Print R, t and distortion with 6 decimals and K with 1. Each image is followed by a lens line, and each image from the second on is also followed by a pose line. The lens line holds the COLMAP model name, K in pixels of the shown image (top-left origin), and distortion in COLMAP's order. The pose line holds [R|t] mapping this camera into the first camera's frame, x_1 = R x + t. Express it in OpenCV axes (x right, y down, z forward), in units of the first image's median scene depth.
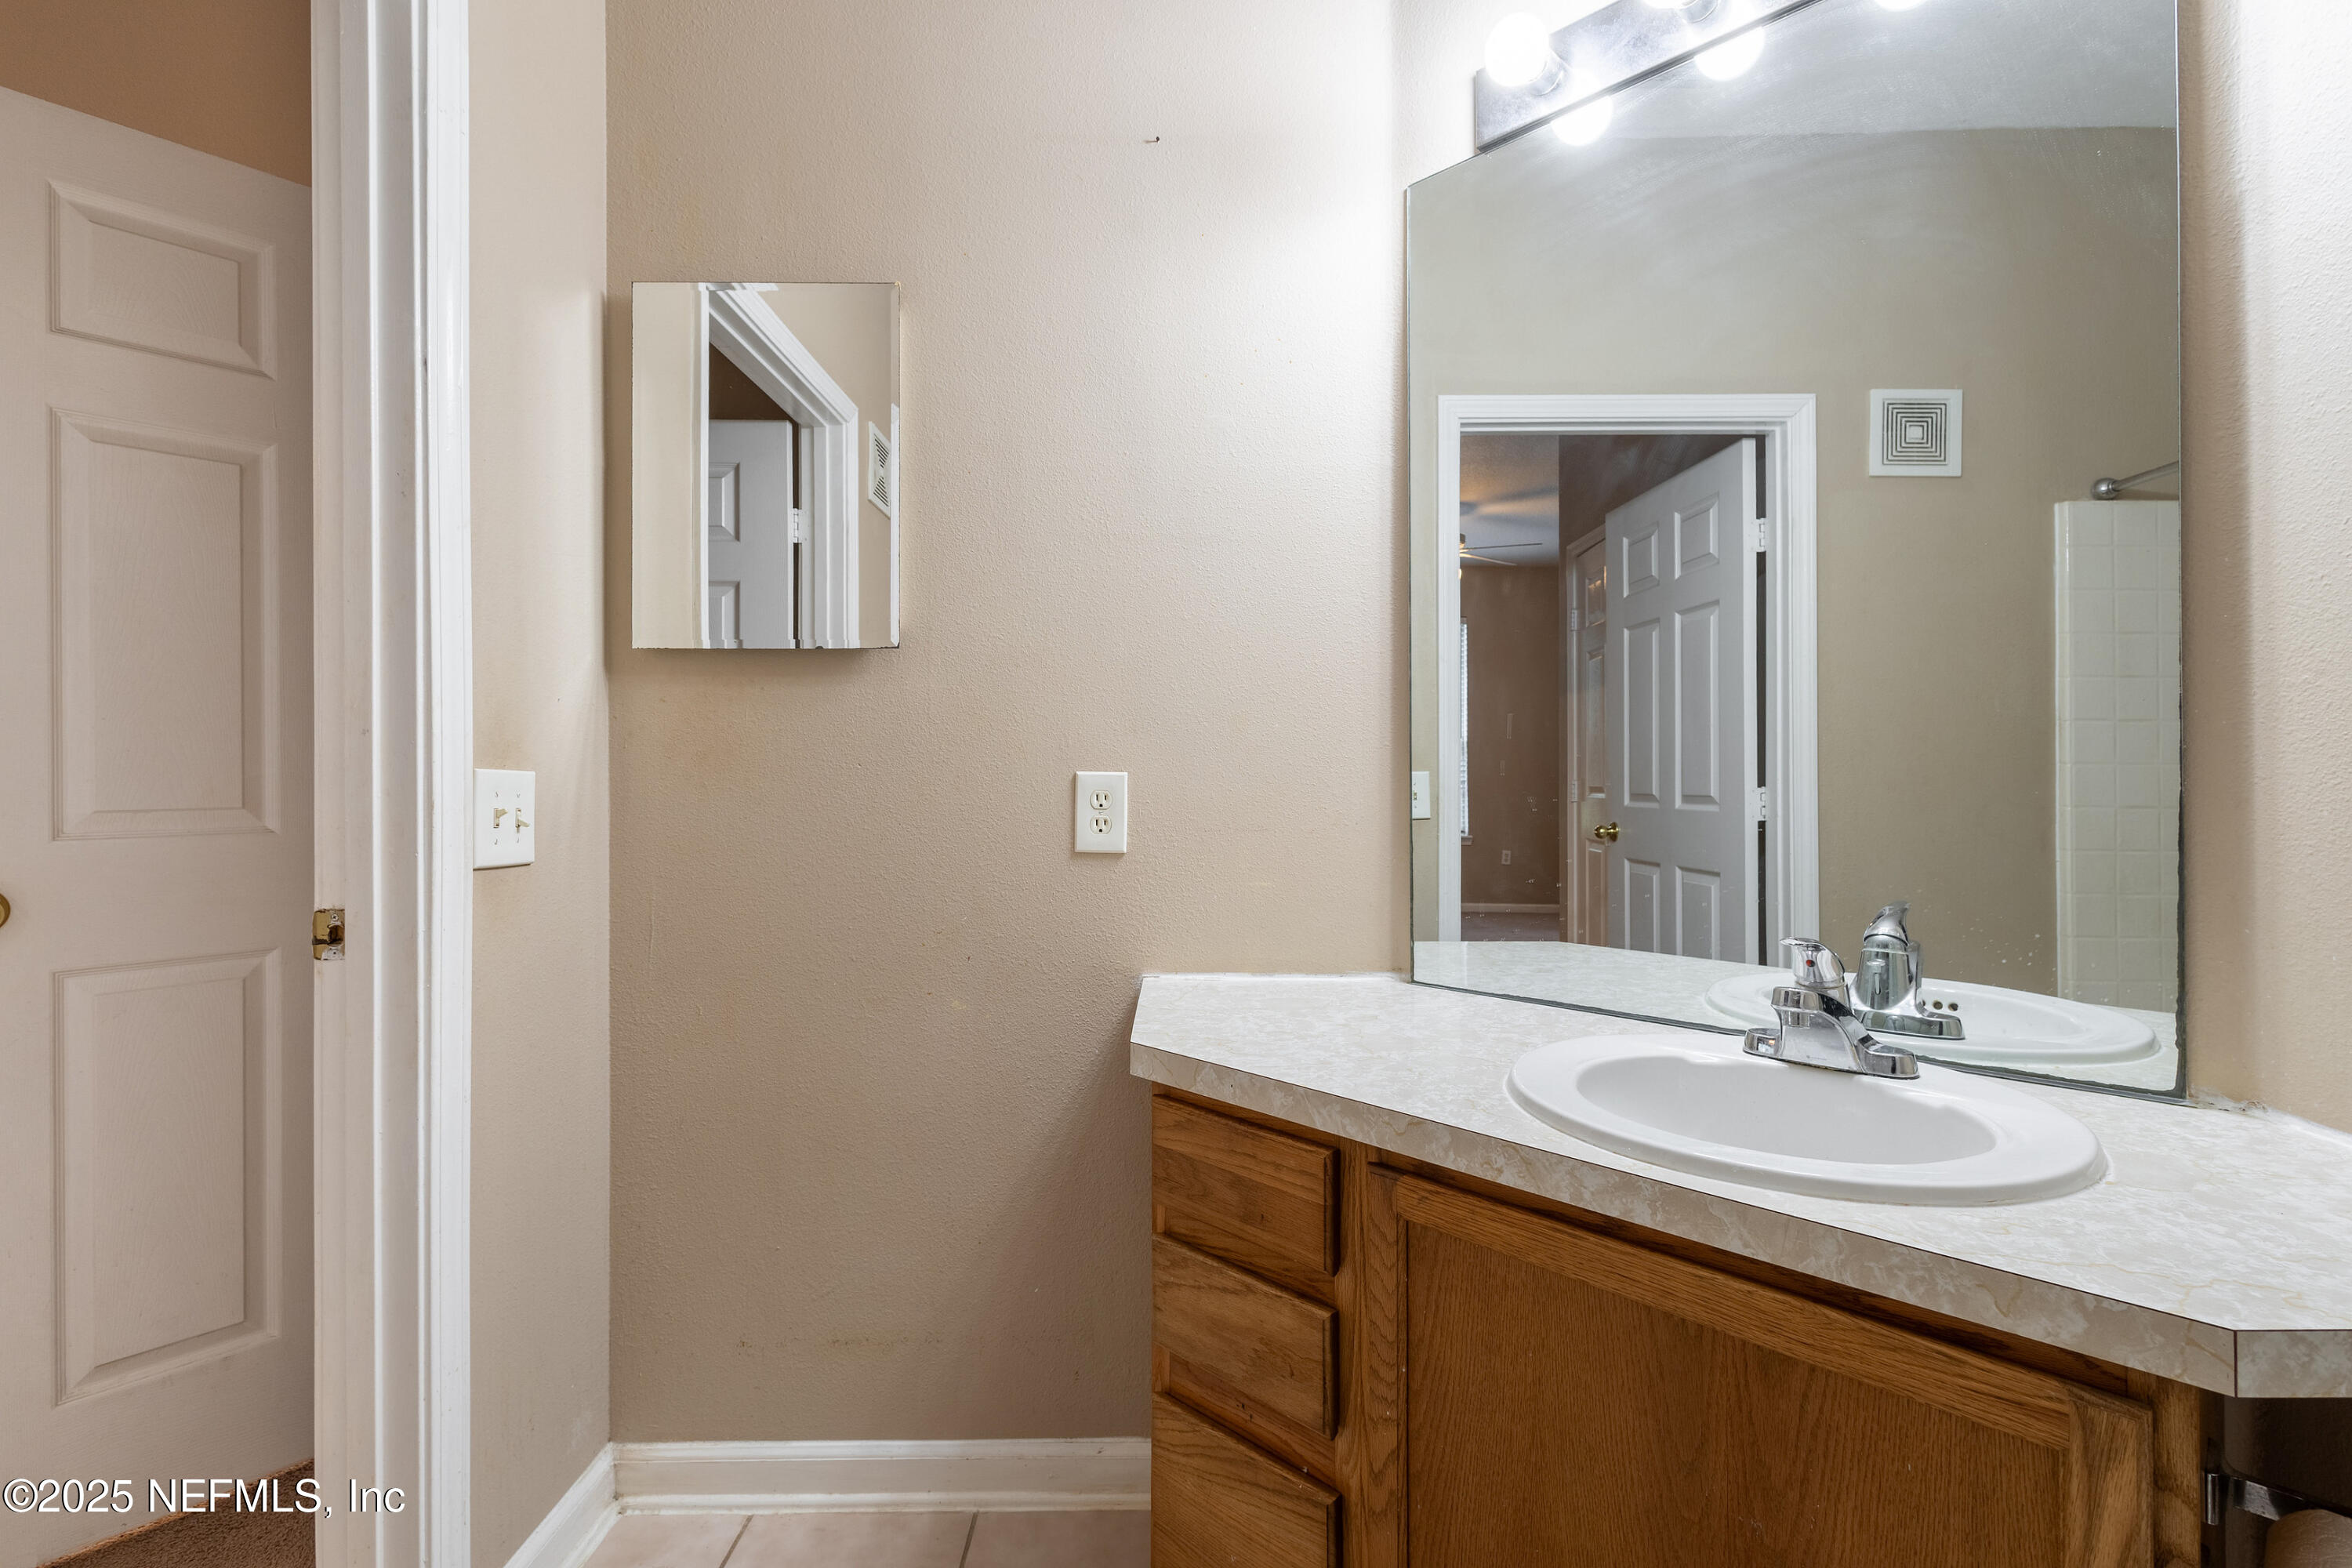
lens RADIAL K [[1085.1, 0, 1175.7], [0, 1085.1, 778.1], [0, 0, 1]] dist [0.002827, 0.000920]
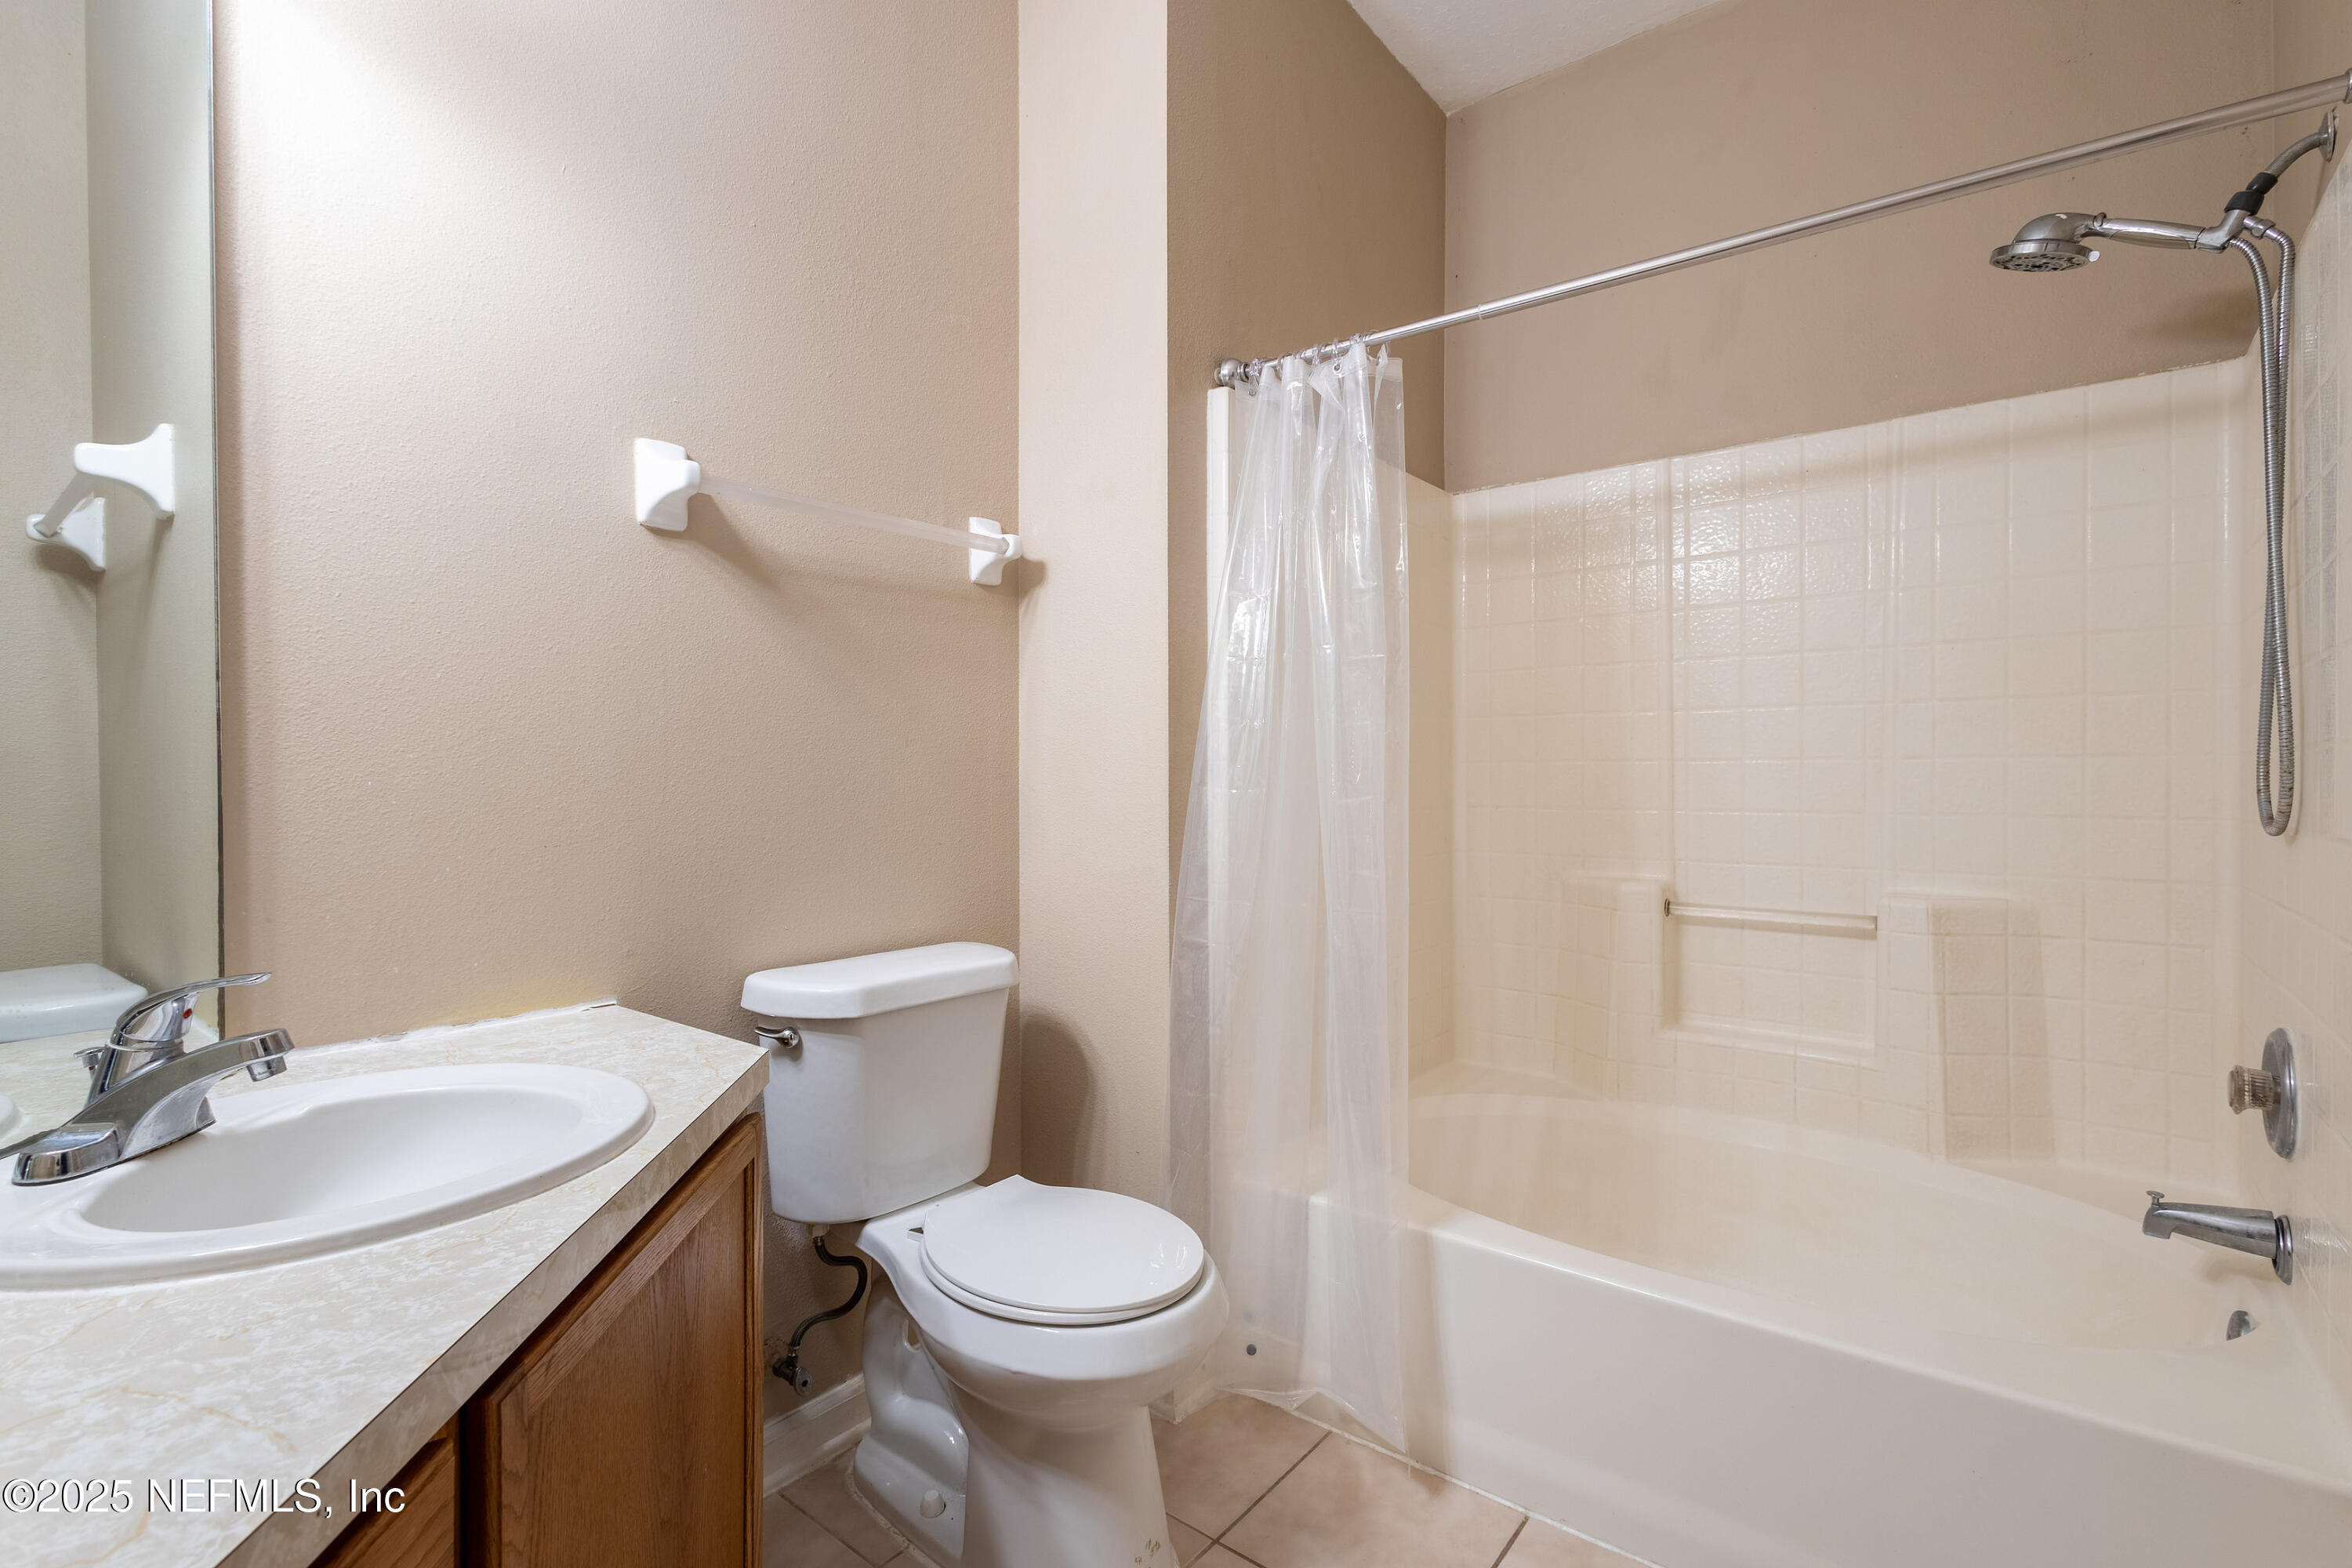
lens RADIAL K [[1085.1, 0, 1177.1], [0, 1085.1, 777.2], [0, 0, 1]] dist [0.002827, 0.000920]
pose [[-0.782430, -0.001617, 0.622737, -0.542946], [0.000614, 0.999994, 0.003368, -0.011339], [-0.622738, 0.003017, -0.782424, 1.258219]]
